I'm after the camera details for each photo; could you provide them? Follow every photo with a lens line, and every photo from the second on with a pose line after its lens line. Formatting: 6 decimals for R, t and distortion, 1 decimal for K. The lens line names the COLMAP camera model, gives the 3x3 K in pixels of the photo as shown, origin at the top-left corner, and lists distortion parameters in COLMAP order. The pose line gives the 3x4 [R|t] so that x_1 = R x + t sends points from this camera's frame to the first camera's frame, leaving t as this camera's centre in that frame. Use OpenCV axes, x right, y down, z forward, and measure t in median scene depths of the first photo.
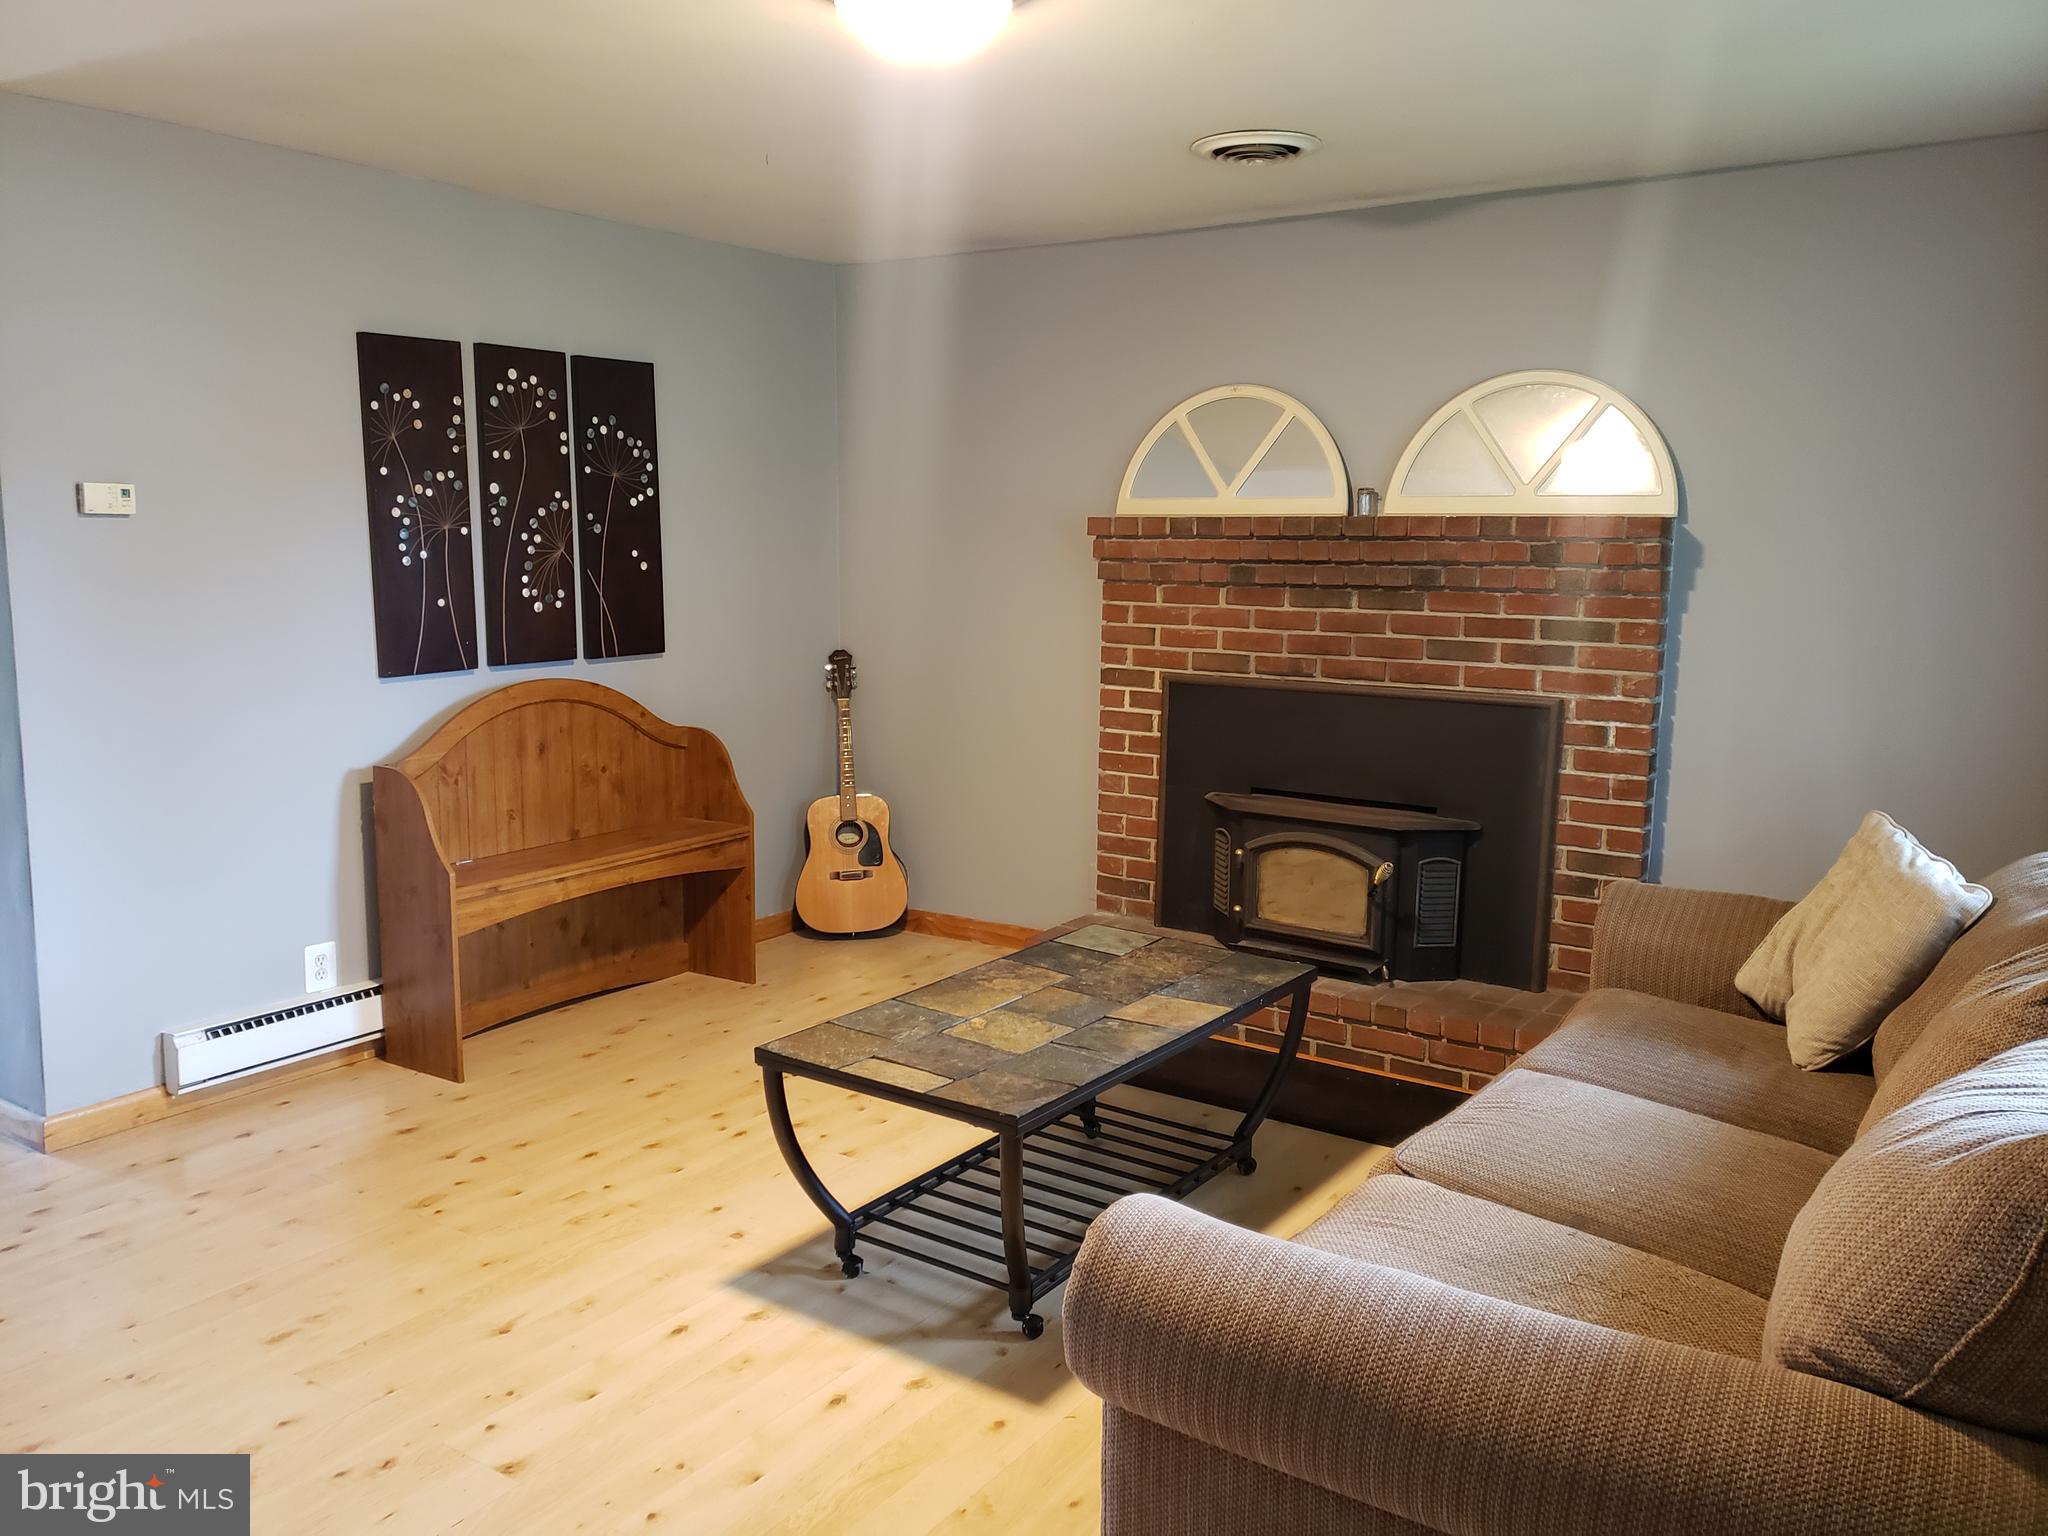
lens RADIAL K [[1587.4, 0, 1024.0], [0, 1587.4, 768.0], [0, 0, 1]] dist [0.145955, -0.001410]
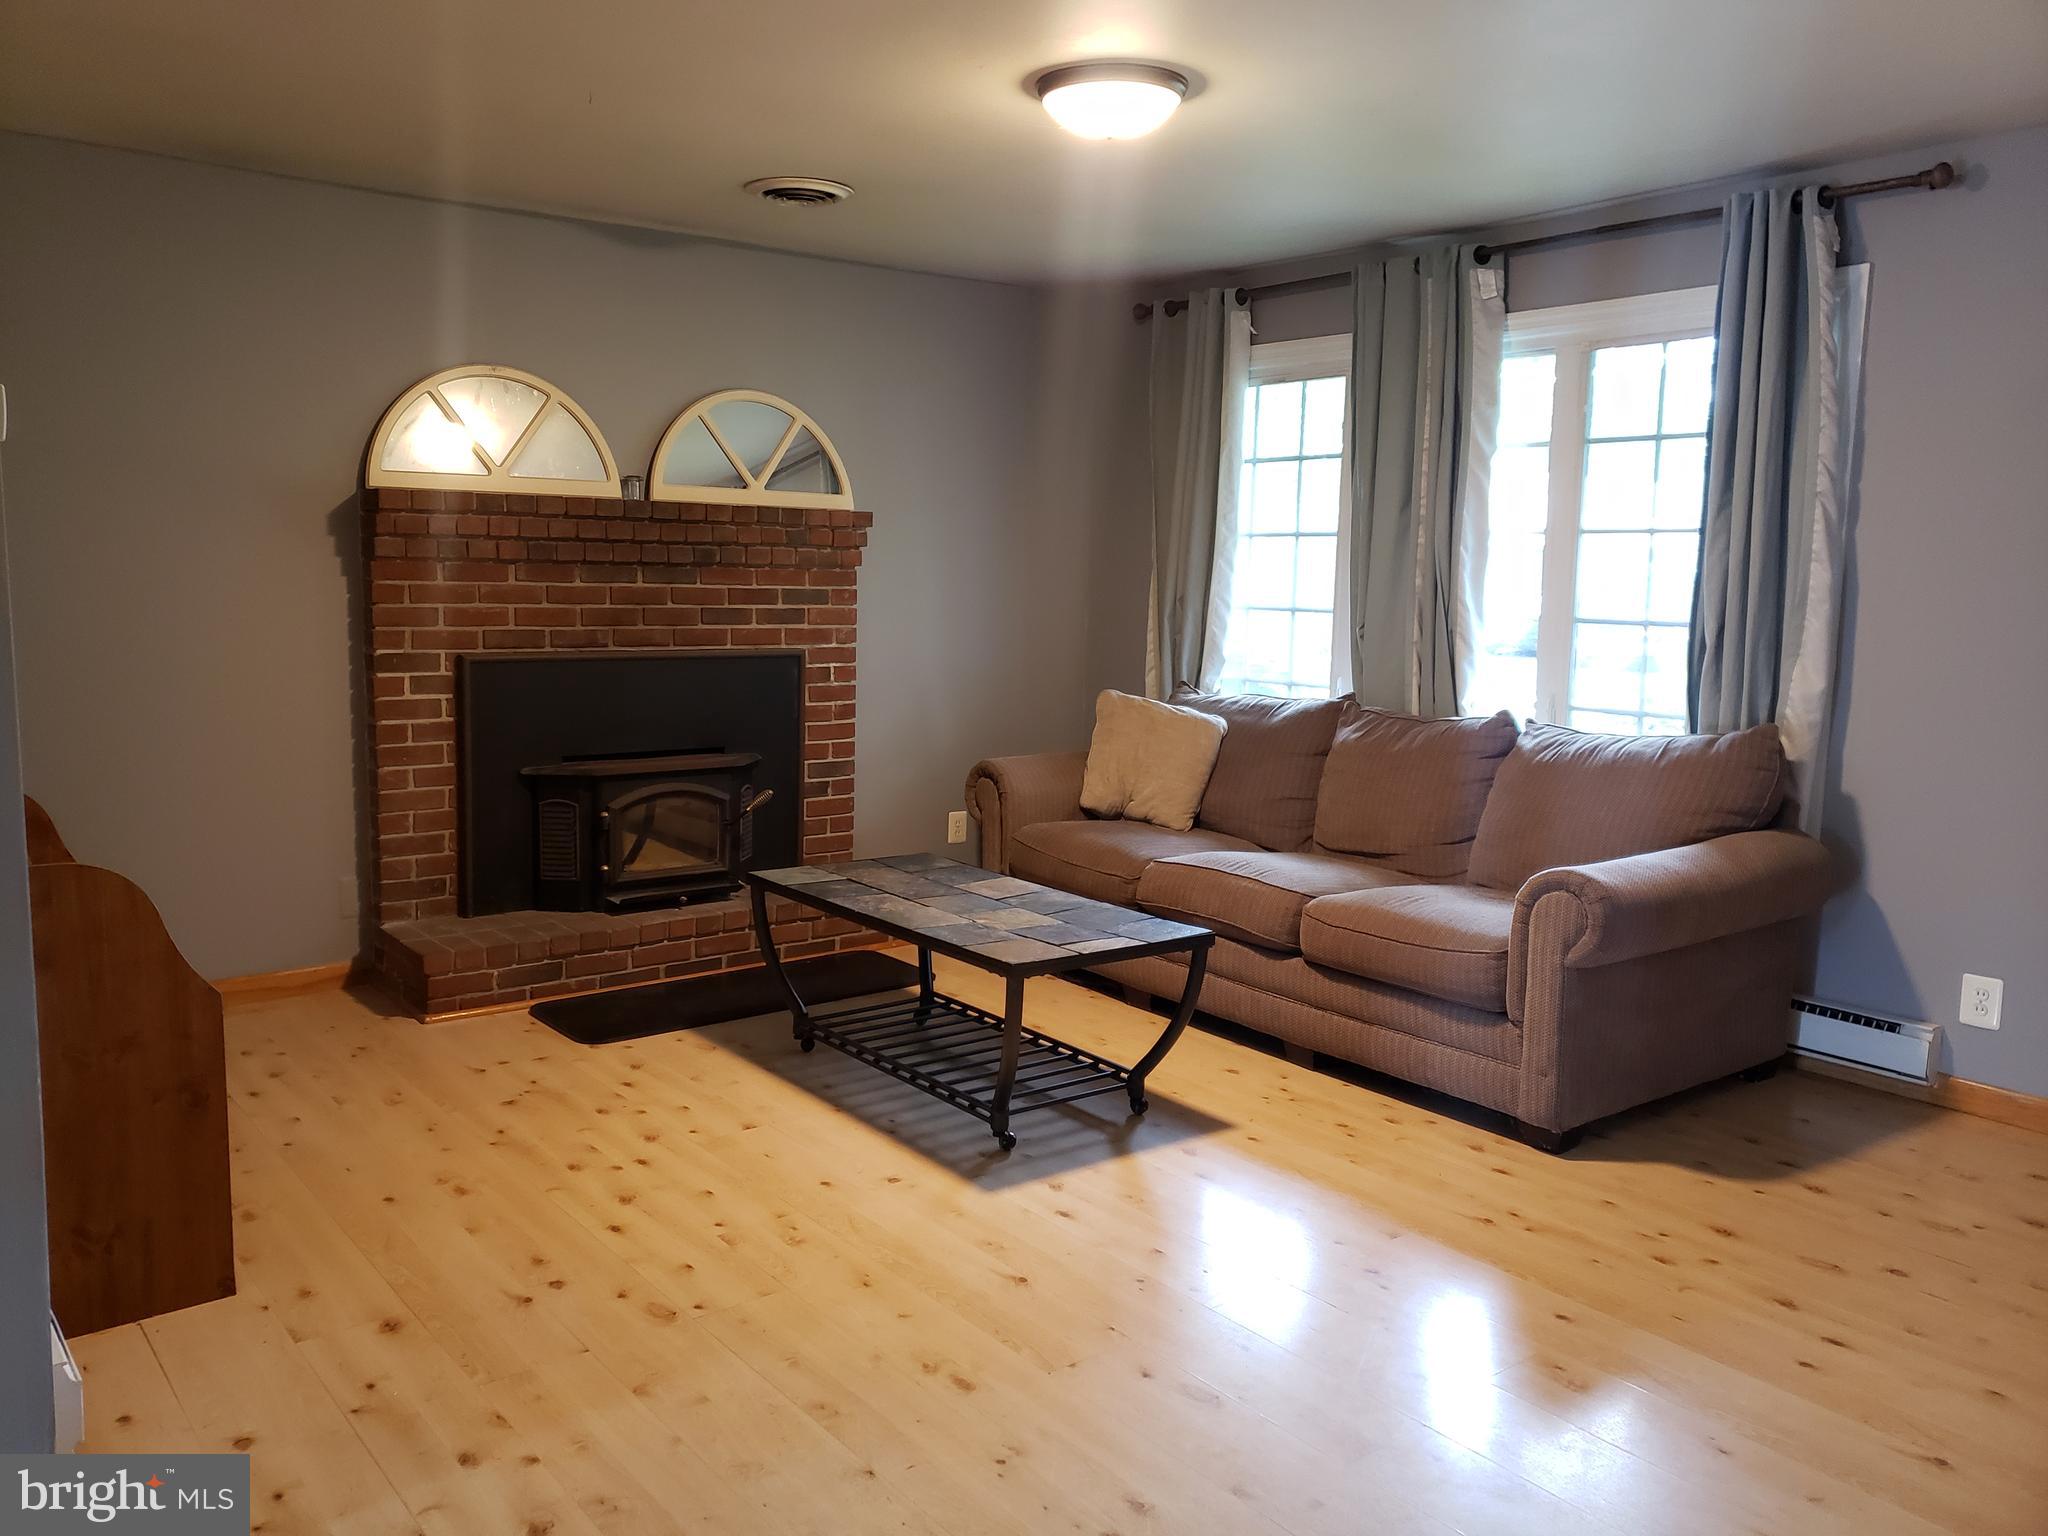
lens RADIAL K [[1609.8, 0, 989.7], [0, 1609.8, 761.9], [0, 0, 1]] dist [0.010030, 0.003465]
pose [[0.281554, -0.119966, 0.952017, -0.839689], [0.119853, 0.988781, 0.089153, -0.048269], [-0.952031, 0.089000, 0.292773, 0.459866]]
